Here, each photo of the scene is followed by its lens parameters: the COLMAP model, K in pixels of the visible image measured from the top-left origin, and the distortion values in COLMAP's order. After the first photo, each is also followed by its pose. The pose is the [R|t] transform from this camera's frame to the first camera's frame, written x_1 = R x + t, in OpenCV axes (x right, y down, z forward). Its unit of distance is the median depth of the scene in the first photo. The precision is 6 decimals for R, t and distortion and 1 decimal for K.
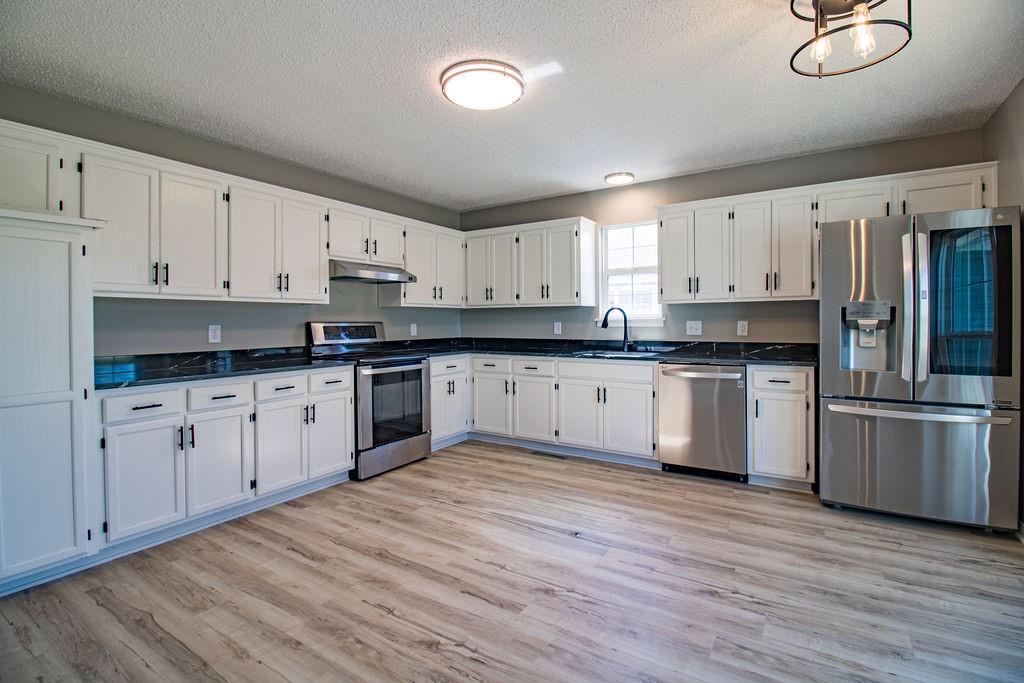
lens RADIAL K [[474.9, 0, 515.4], [0, 474.9, 323.9], [0, 0, 1]] dist [0.001350, -0.013768]
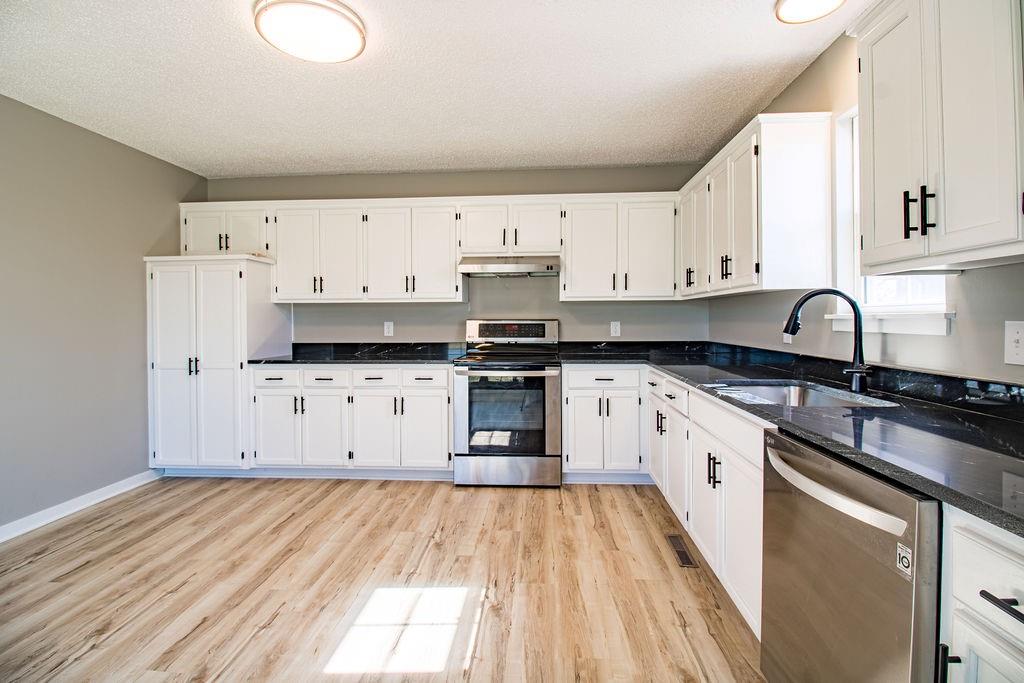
lens RADIAL K [[474.9, 0, 515.4], [0, 474.9, 323.9], [0, 0, 1]] dist [0.001350, -0.013768]
pose [[0.480234, 0.012030, -0.877058, 0.546198], [-0.002521, 0.999921, 0.012335, -0.007689], [0.877137, -0.003713, 0.480226, 0.619141]]
